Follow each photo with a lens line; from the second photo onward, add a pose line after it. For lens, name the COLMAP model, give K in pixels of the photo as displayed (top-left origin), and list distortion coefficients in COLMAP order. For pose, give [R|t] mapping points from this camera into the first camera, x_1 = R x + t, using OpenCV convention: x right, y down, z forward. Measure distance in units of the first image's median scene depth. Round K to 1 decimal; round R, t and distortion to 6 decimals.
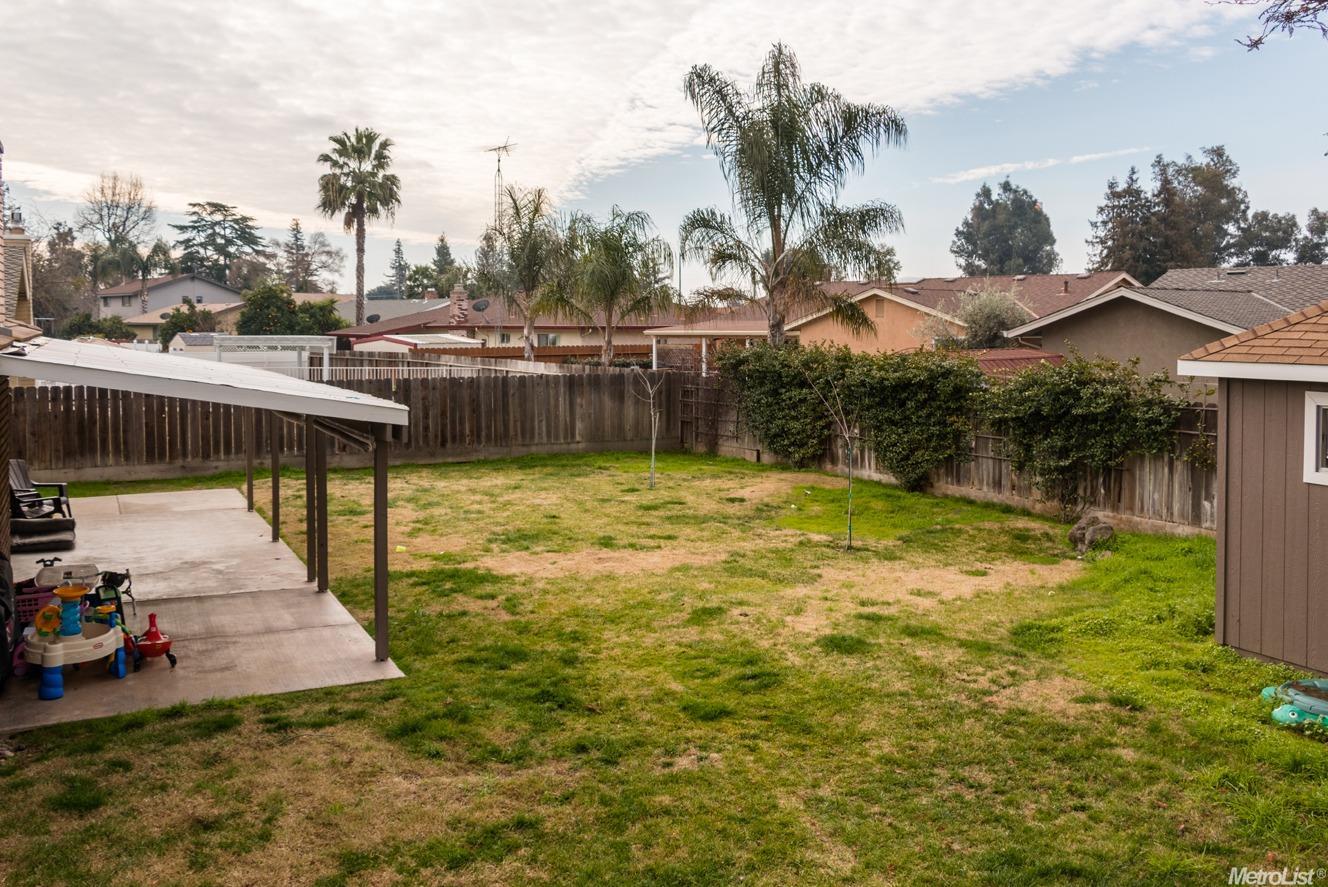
lens RADIAL K [[1077.4, 0, 663.6], [0, 1077.4, 439.8], [0, 0, 1]] dist [0.004451, 0.004654]
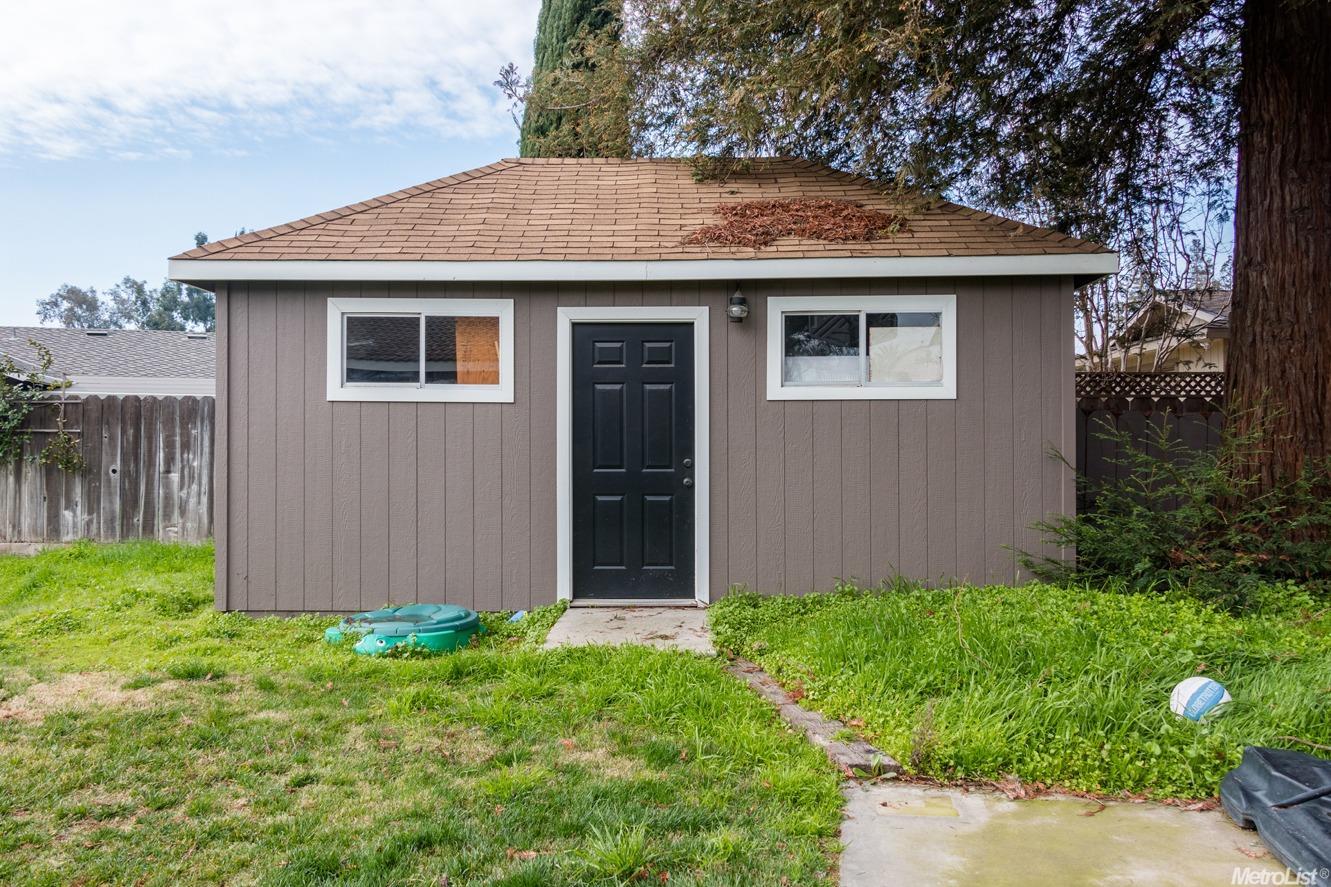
lens RADIAL K [[1034.5, 0, 666.9], [0, 1034.5, 445.0], [0, 0, 1]] dist [0.009235, 0.003344]
pose [[0.442925, 0.008098, 0.896522, -0.070609], [0.065222, 0.997019, -0.041229, 0.171677], [-0.894183, 0.076734, 0.441077, 0.491235]]
